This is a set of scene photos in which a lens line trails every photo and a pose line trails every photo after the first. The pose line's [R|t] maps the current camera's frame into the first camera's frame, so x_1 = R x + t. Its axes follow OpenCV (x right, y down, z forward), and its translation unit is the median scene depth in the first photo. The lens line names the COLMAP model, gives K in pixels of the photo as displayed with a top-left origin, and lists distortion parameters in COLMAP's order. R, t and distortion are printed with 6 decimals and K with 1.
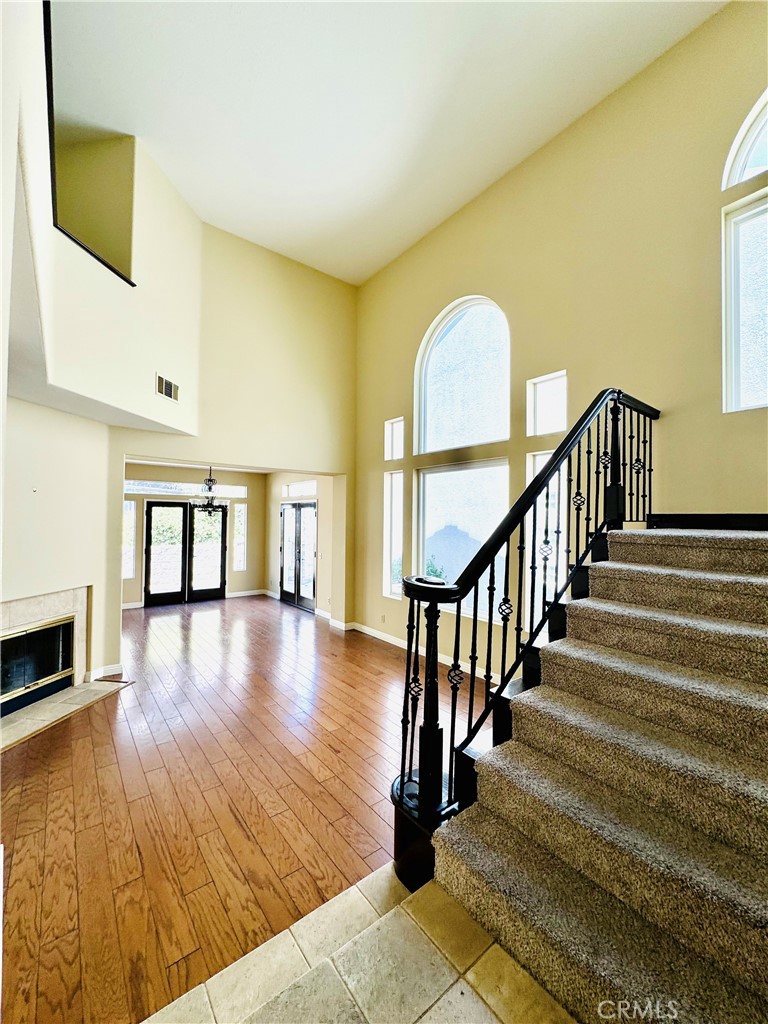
lens RADIAL K [[409.7, 0, 384.0], [0, 409.7, 512.0], [0, 0, 1]] dist [-0.000391, -0.000015]
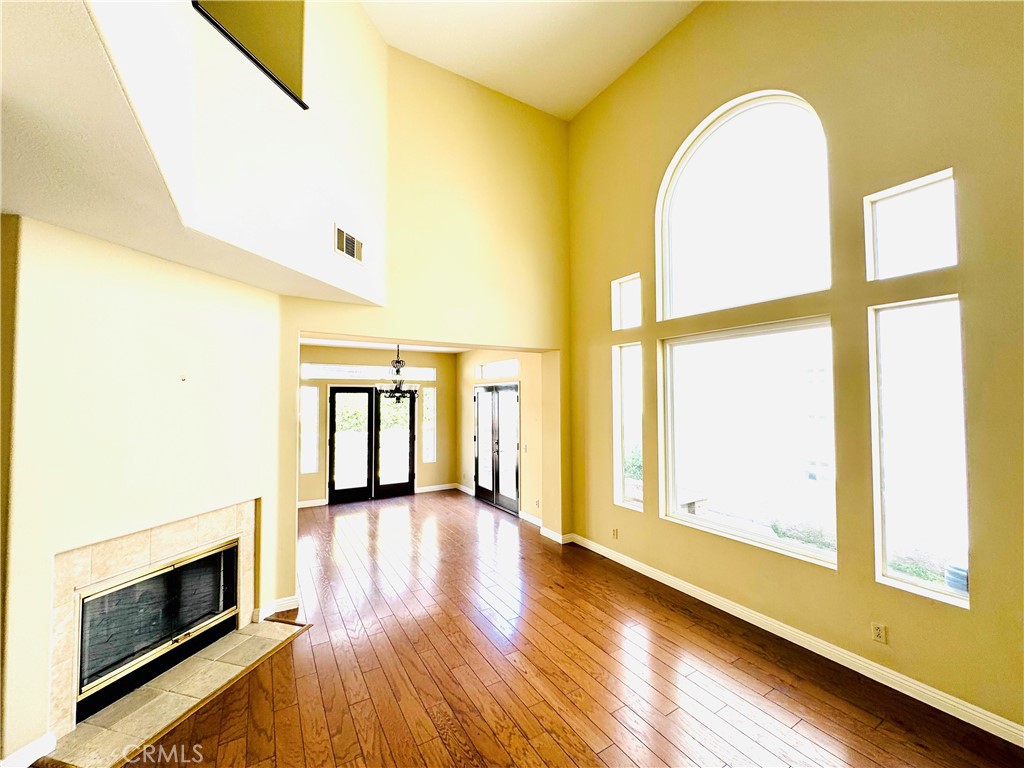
lens RADIAL K [[409.7, 0, 512.0], [0, 409.7, 384.0], [0, 0, 1]] dist [-0.000391, -0.000015]
pose [[0.993071, -0.019097, -0.115956, -0.080591], [0.017064, 0.999683, -0.018493, -0.009547], [0.116272, 0.016386, 0.993082, 0.158553]]
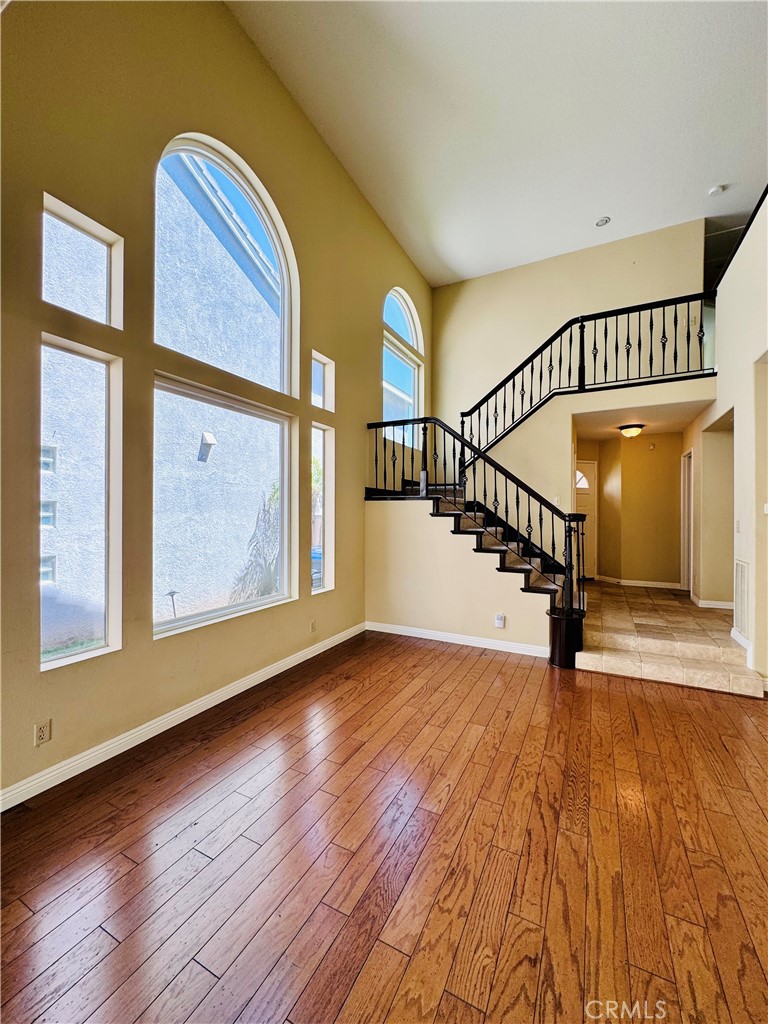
lens RADIAL K [[409.7, 0, 384.0], [0, 409.7, 512.0], [0, 0, 1]] dist [-0.000391, -0.000015]
pose [[-0.414759, -0.012155, 0.909850, -0.364686], [-0.025116, 0.999683, 0.001905, 0.043111], [-0.909584, -0.022062, -0.414933, 0.698229]]
